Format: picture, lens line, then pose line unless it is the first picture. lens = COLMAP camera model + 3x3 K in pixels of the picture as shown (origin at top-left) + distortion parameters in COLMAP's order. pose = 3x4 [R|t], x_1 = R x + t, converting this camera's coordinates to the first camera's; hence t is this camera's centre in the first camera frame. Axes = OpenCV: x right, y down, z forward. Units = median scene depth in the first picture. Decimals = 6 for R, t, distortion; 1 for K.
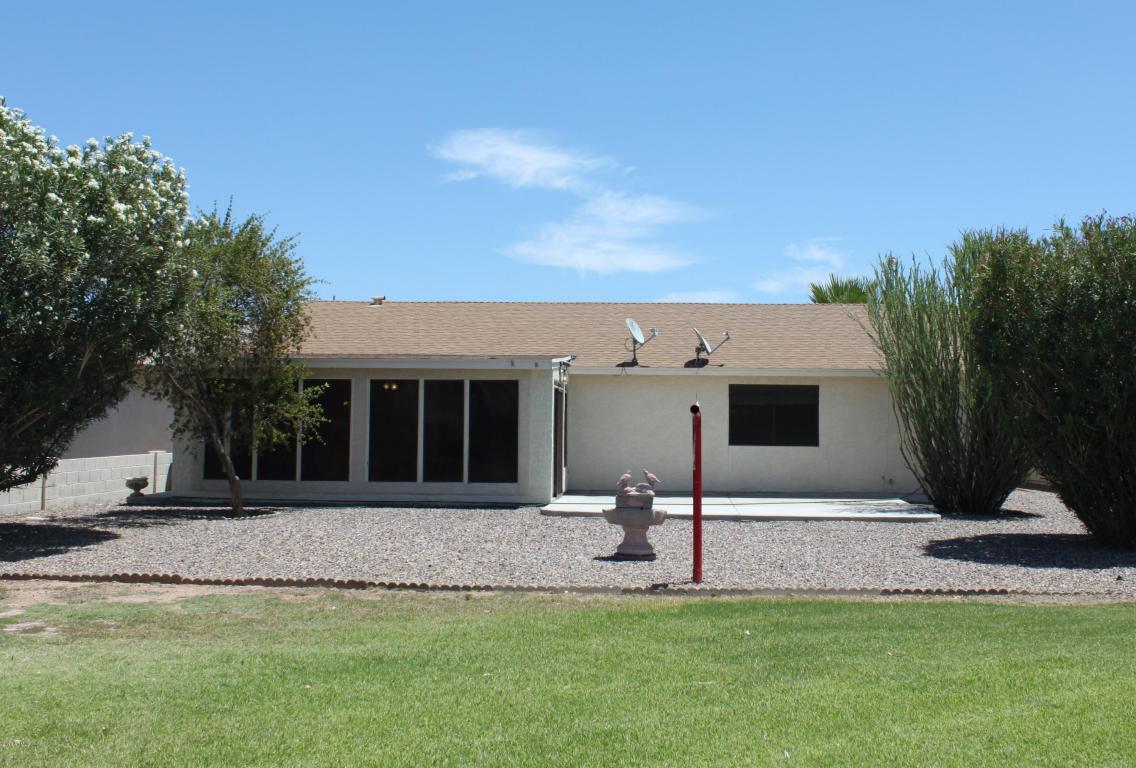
lens RADIAL K [[959.1, 0, 568.1], [0, 959.1, 383.6], [0, 0, 1]] dist [-0.130353, 0.105578]
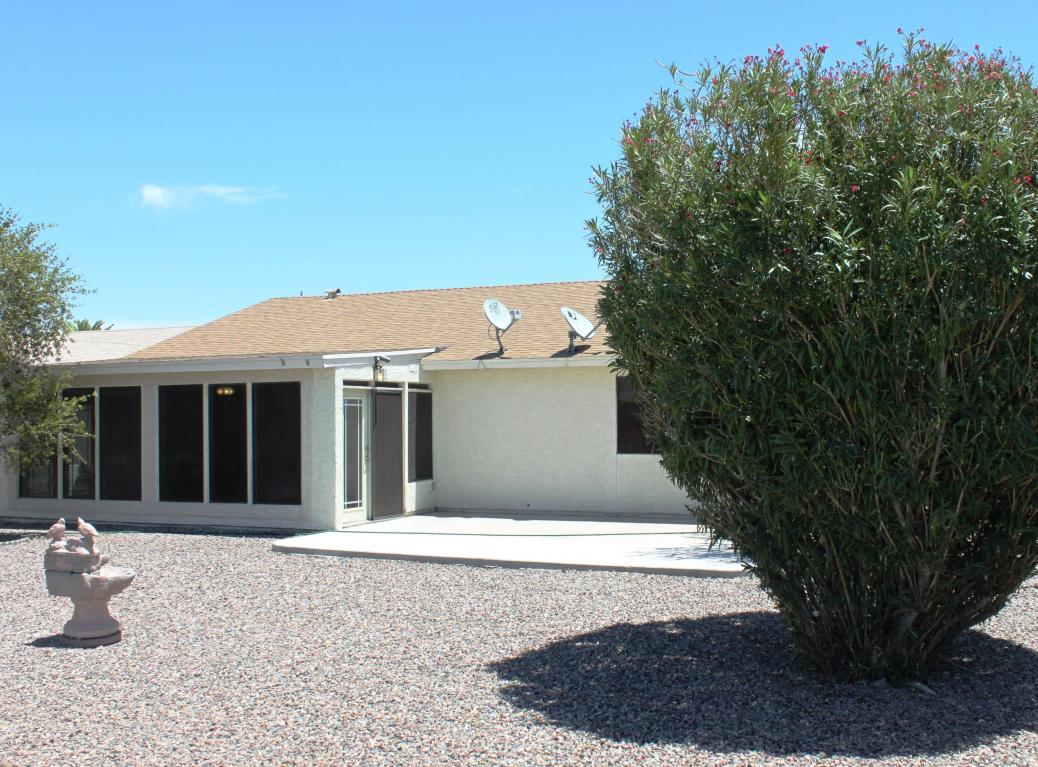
lens RADIAL K [[951.9, 0, 519.1], [0, 951.9, 383.5], [0, 0, 1]] dist [-0.103914, 0.000000]
pose [[0.966351, -0.029352, -0.255545, 0.338964], [0.032398, 0.999445, 0.007717, -0.002398], [0.255177, -0.015736, 0.966766, 0.251405]]
